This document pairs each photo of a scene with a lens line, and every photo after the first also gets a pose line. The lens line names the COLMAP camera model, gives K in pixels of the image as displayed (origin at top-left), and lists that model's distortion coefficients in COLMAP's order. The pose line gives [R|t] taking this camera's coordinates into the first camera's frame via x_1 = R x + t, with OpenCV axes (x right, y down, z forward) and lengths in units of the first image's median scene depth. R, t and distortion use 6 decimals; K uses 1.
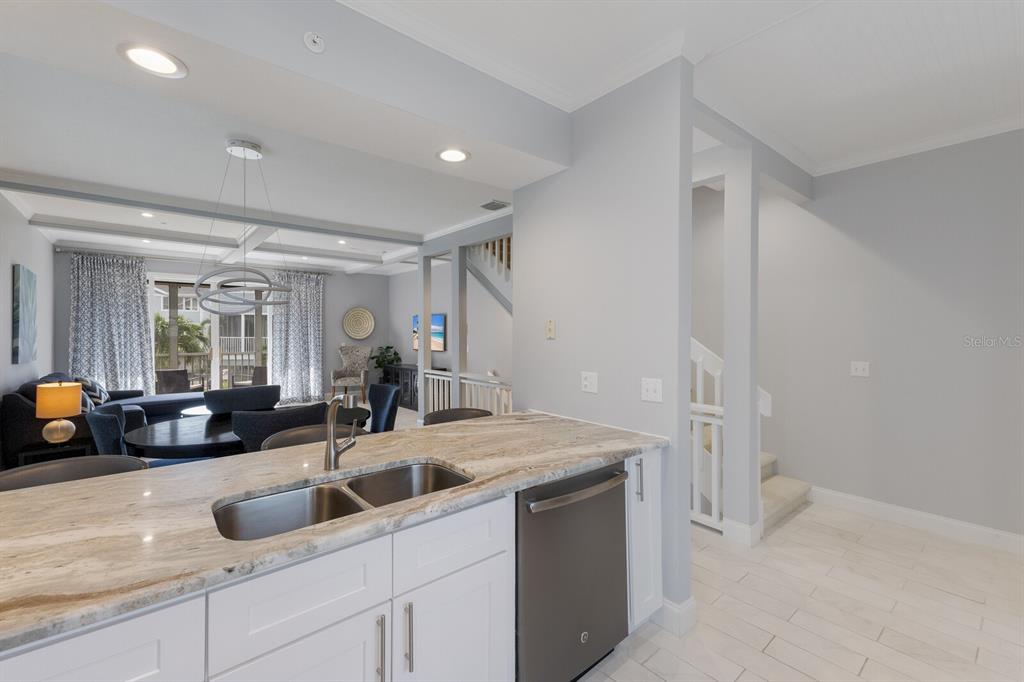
lens RADIAL K [[436.6, 0, 509.3], [0, 436.6, 337.8], [0, 0, 1]] dist [0.003695, 0.000615]
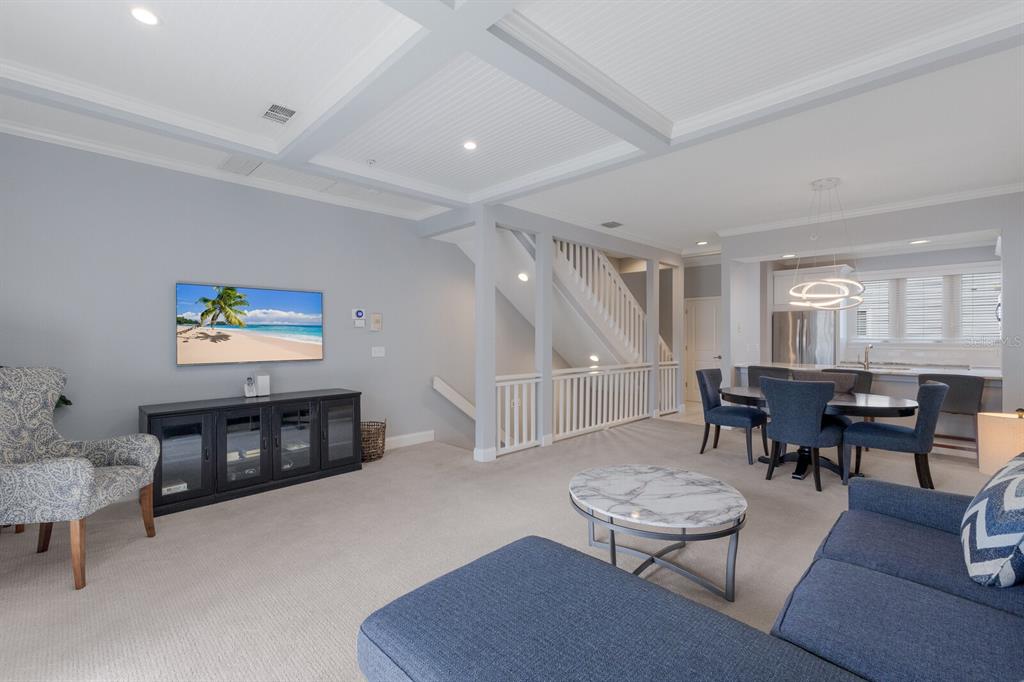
lens RADIAL K [[436.6, 0, 509.3], [0, 436.6, 337.8], [0, 0, 1]] dist [0.003695, 0.000615]
pose [[-0.101202, -0.004796, 0.994854, -1.768663], [0.010680, 0.999926, 0.005907, 0.006971], [-0.994809, 0.011223, -0.101143, 2.040689]]
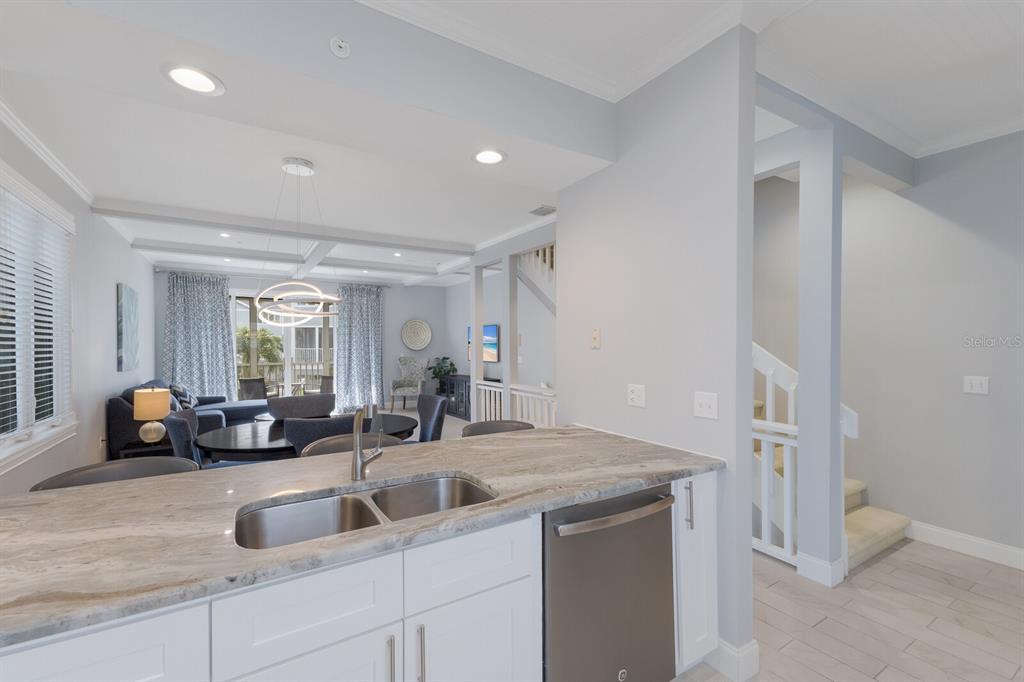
lens RADIAL K [[440.5, 0, 506.2], [0, 440.5, 351.3], [0, 0, 1]] dist [0.004315, 0.000285]
pose [[0.989239, 0.000657, -0.146305, 0.039389], [0.000044, 0.999989, 0.004788, 0.003487], [0.146306, -0.004742, 0.989228, 0.034859]]
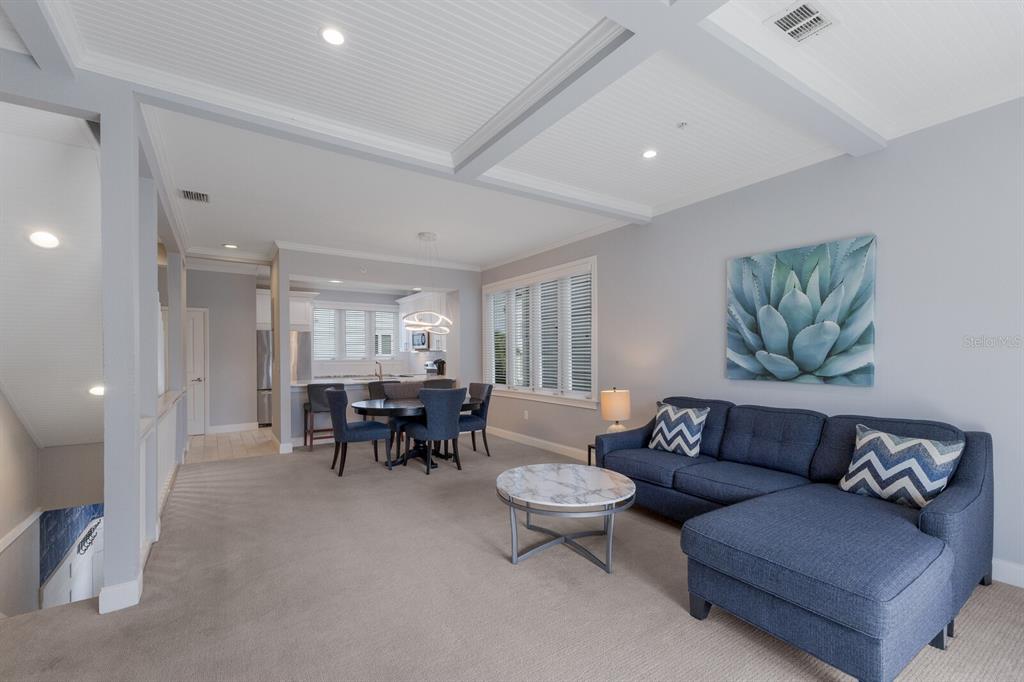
lens RADIAL K [[436.6, 0, 509.3], [0, 436.6, 337.8], [0, 0, 1]] dist [0.003695, 0.000615]
pose [[-0.993045, 0.004495, 0.117651, -1.095833], [0.001044, 0.999568, -0.029382, 0.009512], [-0.117732, -0.029054, -0.992620, 2.581201]]
